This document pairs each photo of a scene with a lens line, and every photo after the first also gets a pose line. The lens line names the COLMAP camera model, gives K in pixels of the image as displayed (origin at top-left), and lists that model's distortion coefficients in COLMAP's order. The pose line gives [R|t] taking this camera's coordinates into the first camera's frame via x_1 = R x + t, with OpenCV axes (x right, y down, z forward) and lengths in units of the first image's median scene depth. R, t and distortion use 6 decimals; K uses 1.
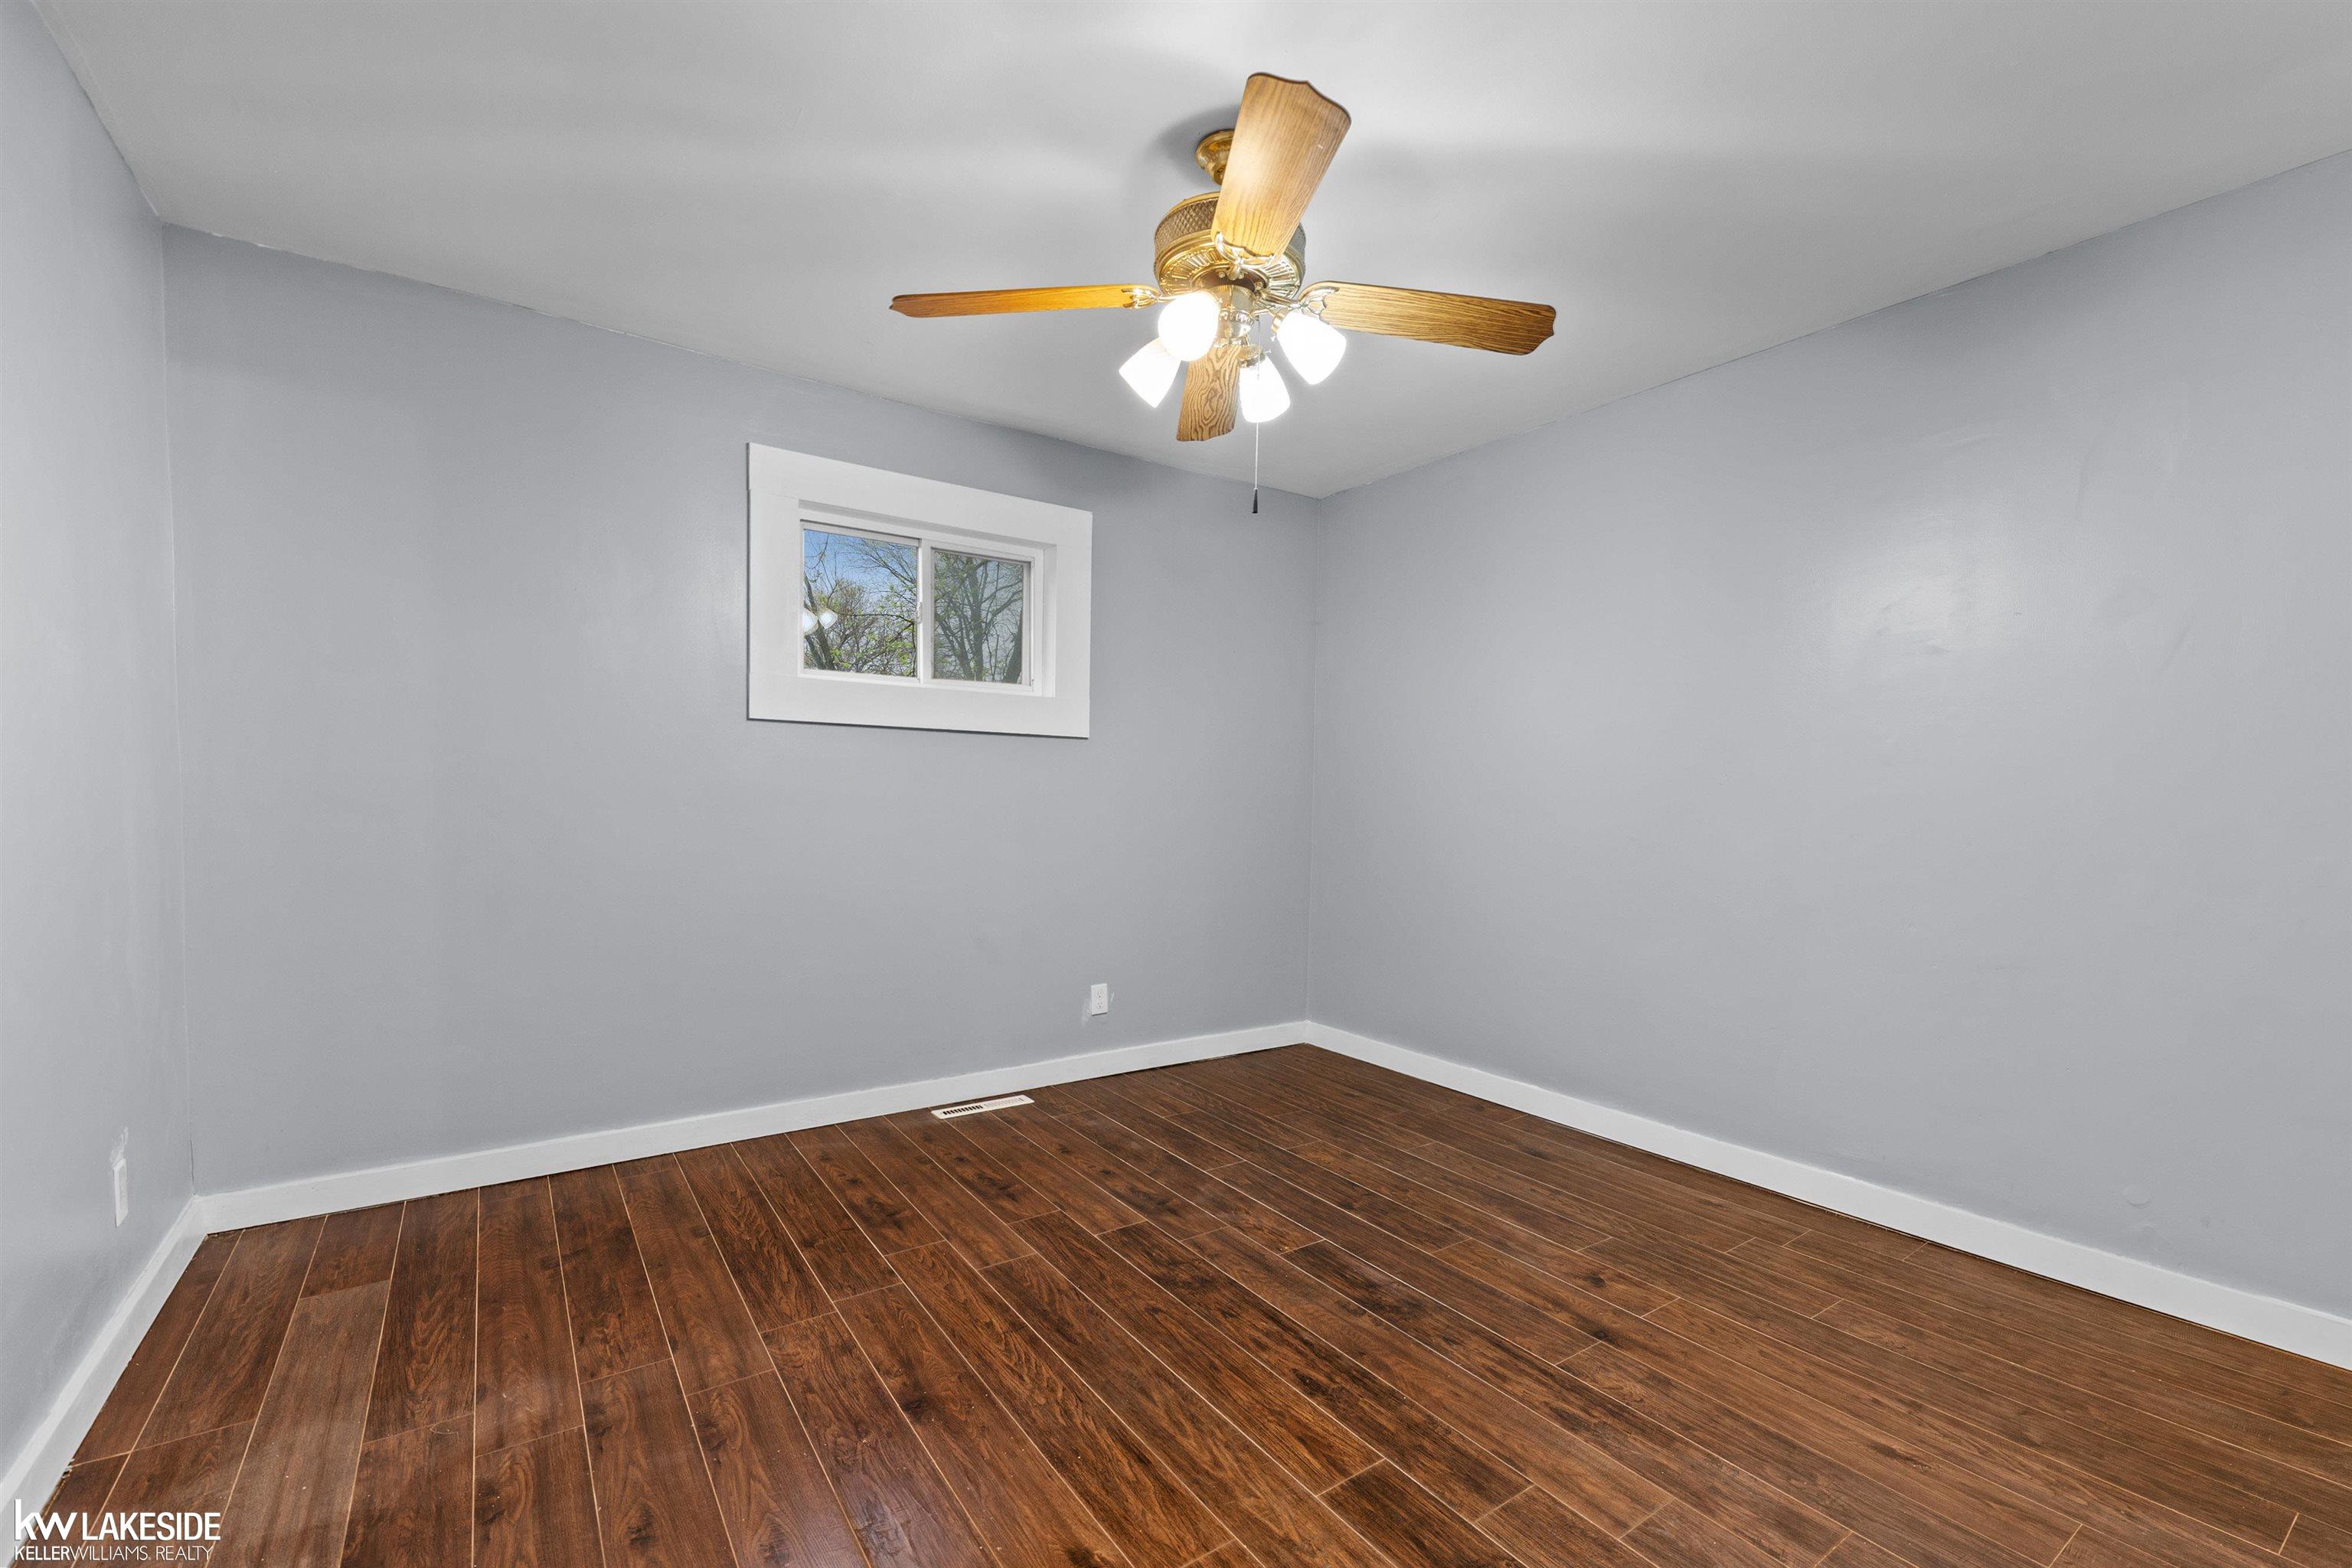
lens RADIAL K [[1042.9, 0, 1221.3], [0, 1042.9, 792.3], [0, 0, 1]] dist [0.000034, 0.023745]
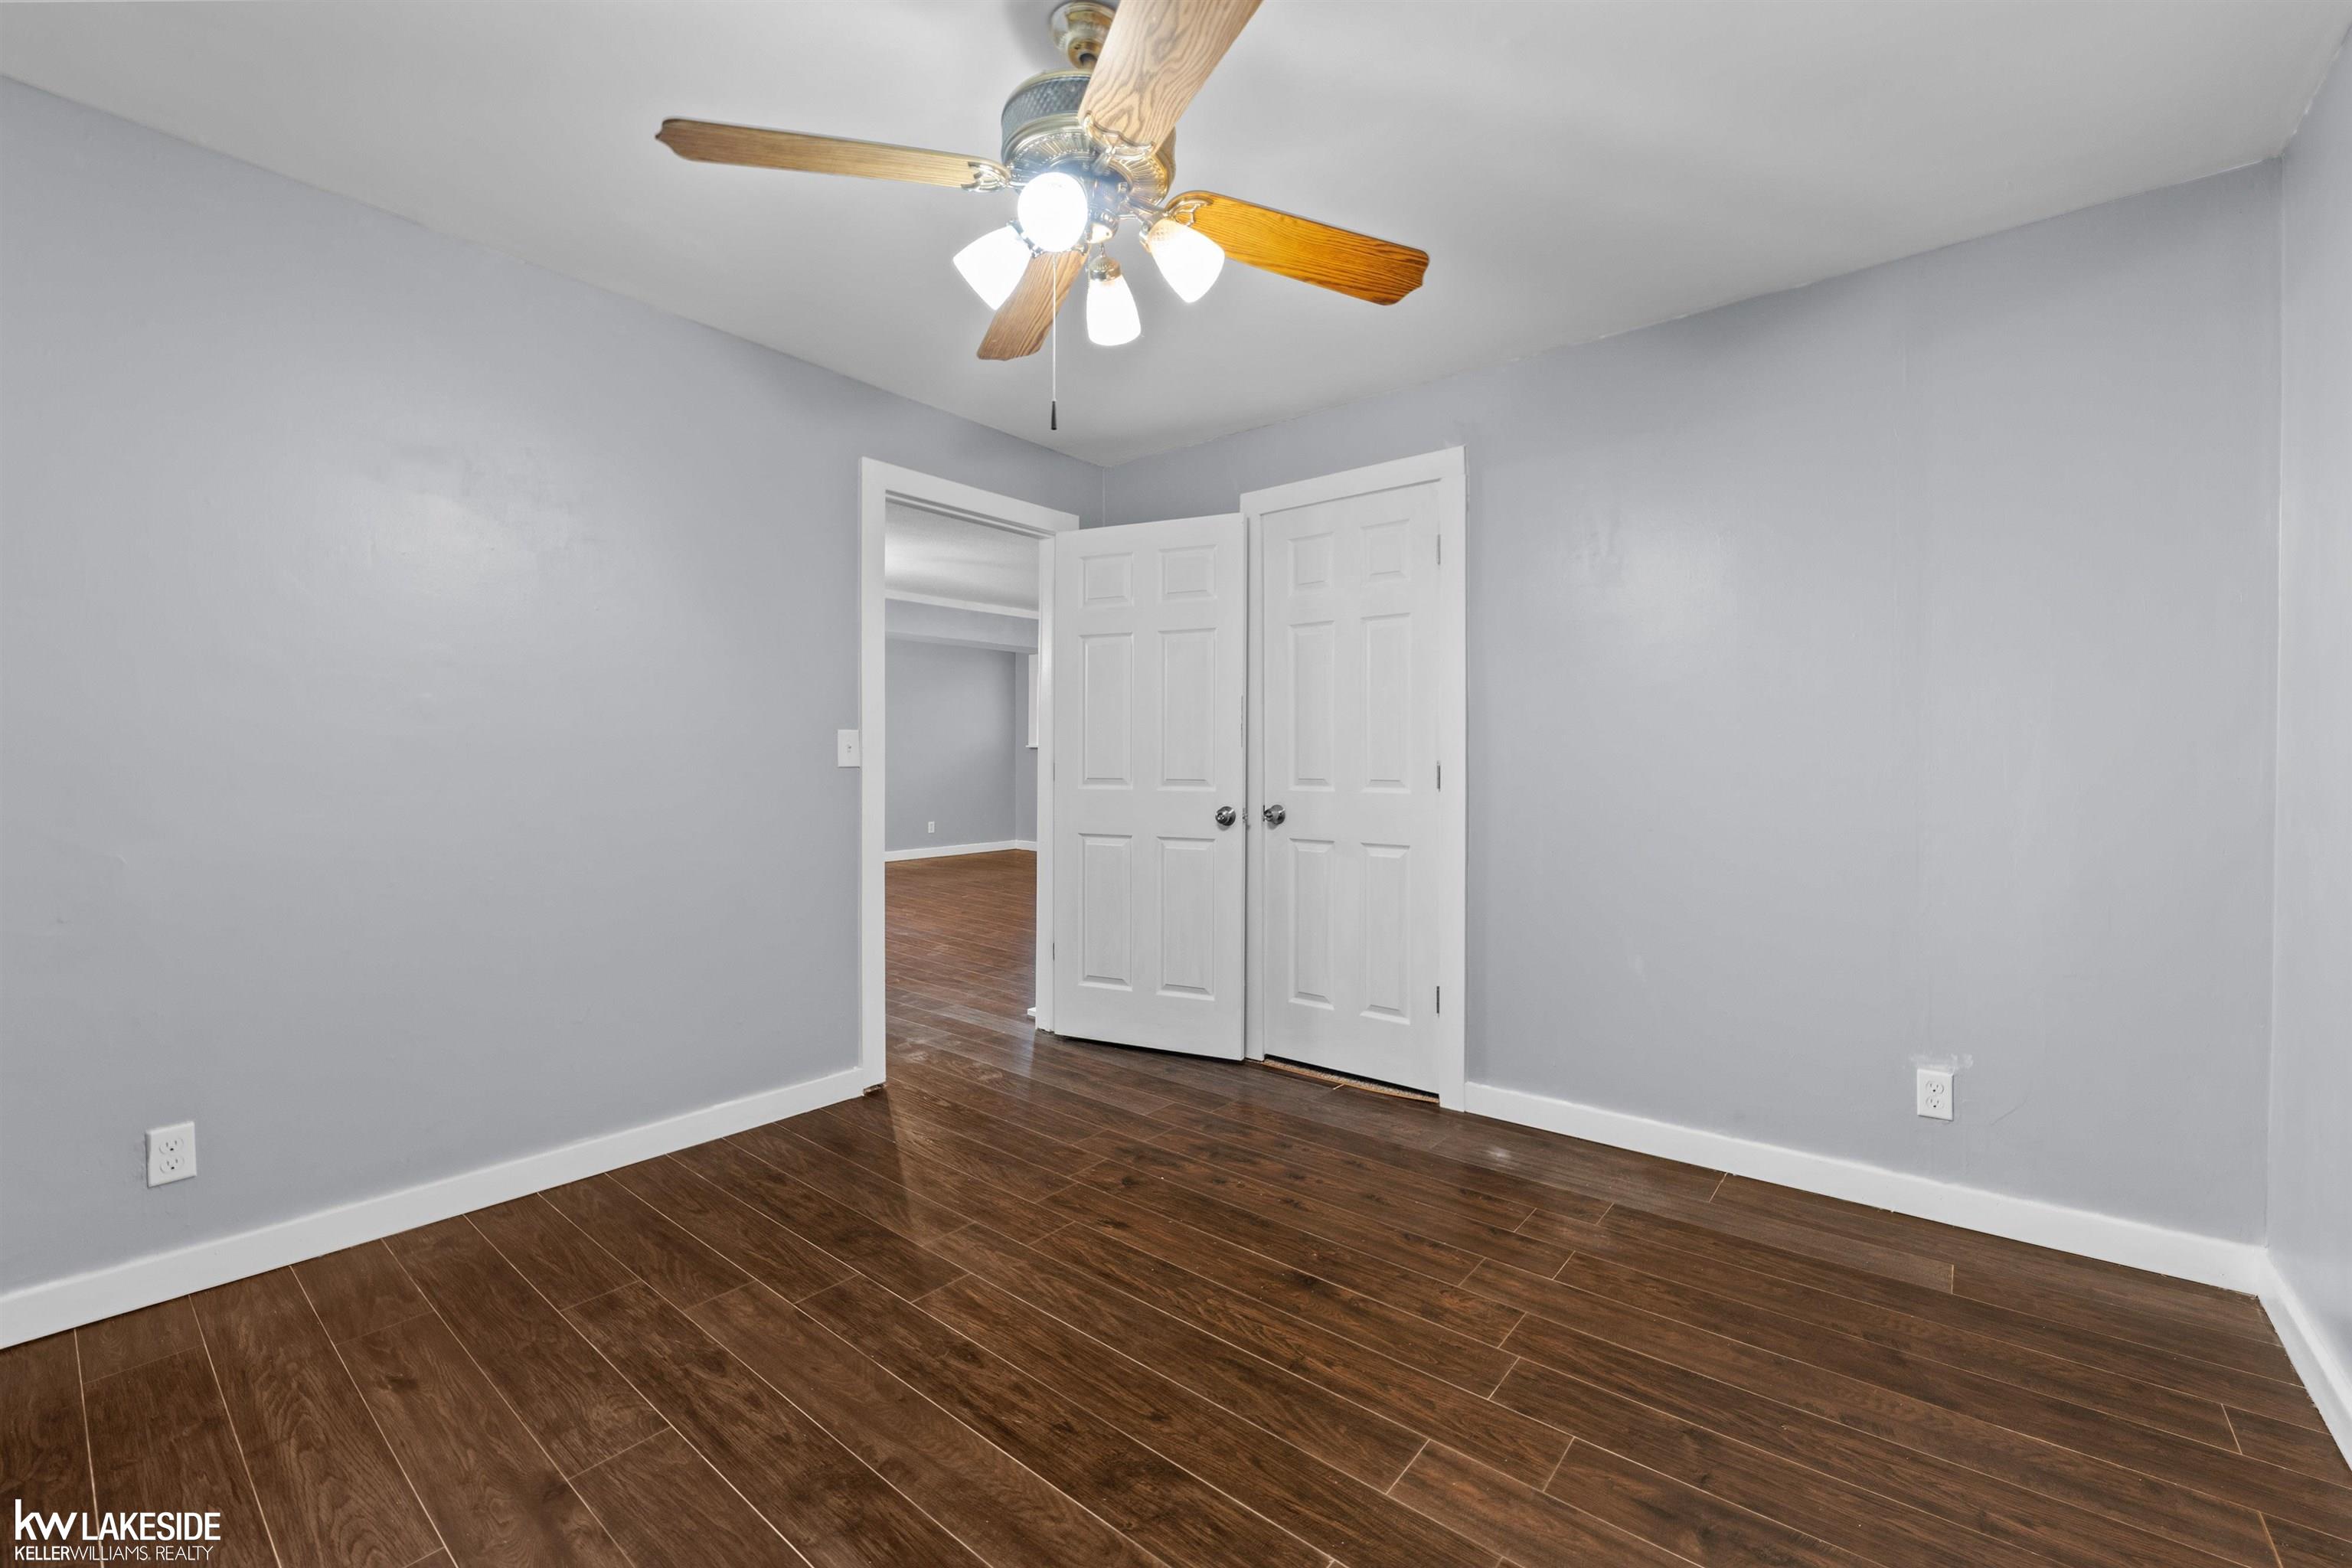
lens RADIAL K [[970.5, 0, 1194.7], [0, 970.5, 727.1], [0, 0, 1]] dist [-0.000381, -0.003960]
pose [[-0.967427, -0.027727, -0.251627, 0.123084], [-0.019267, 0.999165, -0.036023, -0.004564], [0.252416, -0.030002, -0.967154, 1.952666]]
